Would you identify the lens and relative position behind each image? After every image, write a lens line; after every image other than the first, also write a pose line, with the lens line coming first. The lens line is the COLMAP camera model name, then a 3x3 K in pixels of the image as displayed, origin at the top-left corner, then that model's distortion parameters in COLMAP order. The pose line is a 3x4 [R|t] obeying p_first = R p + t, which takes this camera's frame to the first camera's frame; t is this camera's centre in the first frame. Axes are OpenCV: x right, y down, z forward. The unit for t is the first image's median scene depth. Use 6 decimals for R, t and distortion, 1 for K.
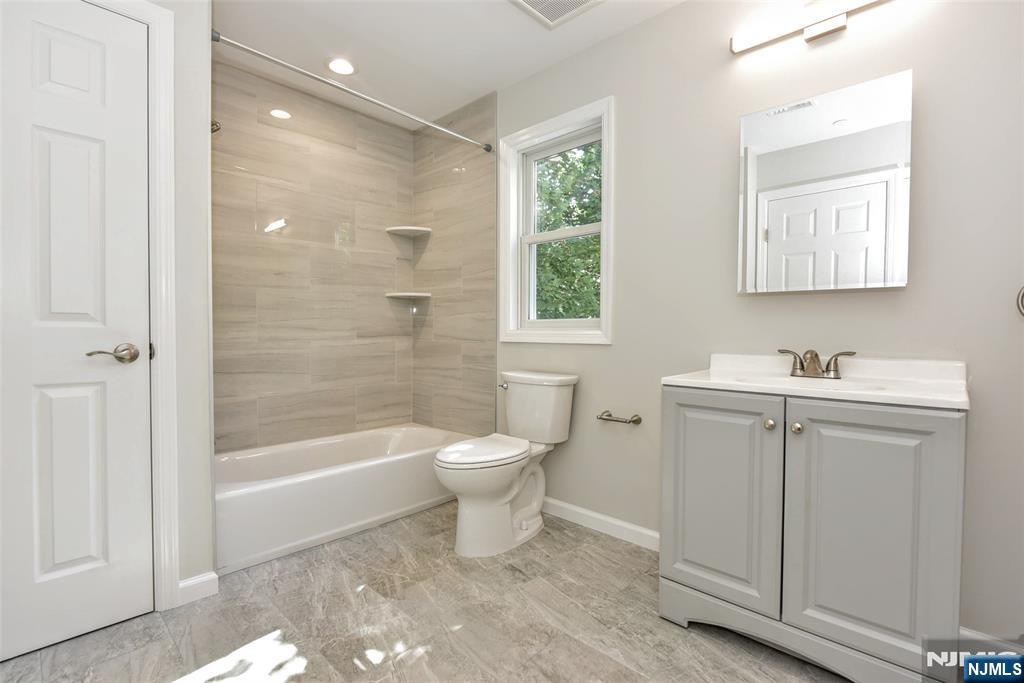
lens RADIAL K [[500.7, 0, 512.0], [0, 500.7, 341.5], [0, 0, 1]] dist [-0.000326, 0.000007]
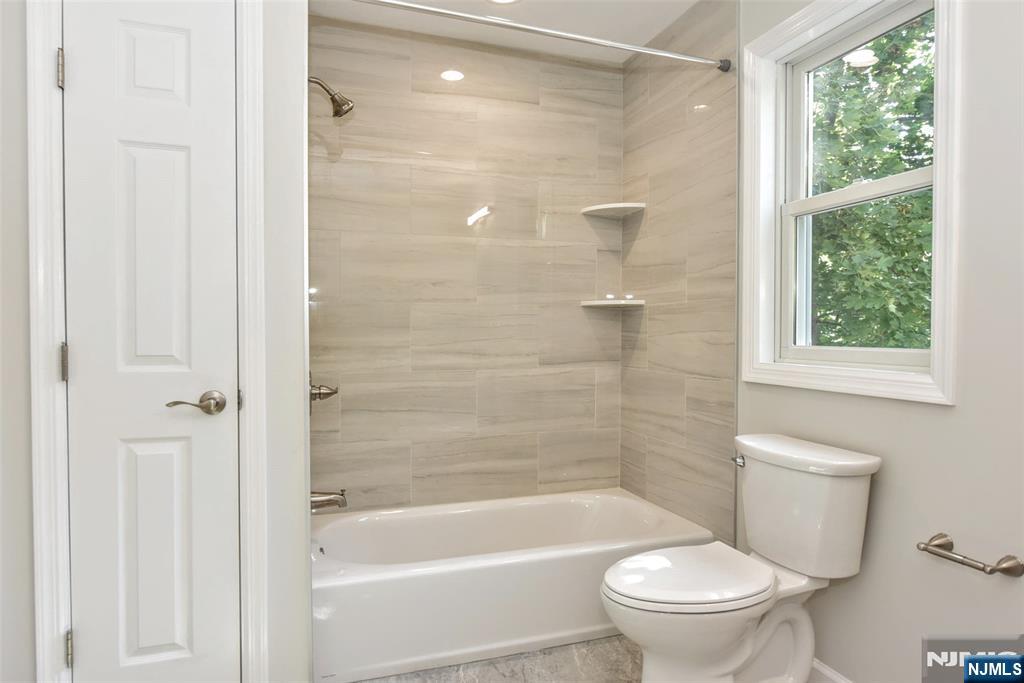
lens RADIAL K [[636.2, 0, 498.9], [0, 636.2, 342.3], [0, 0, 1]] dist [-0.000224, -0.001566]
pose [[0.882078, 0.005588, -0.471069, 0.078180], [-0.004850, 0.999984, 0.002780, -0.046930], [0.471078, -0.000168, 0.882092, 0.178504]]
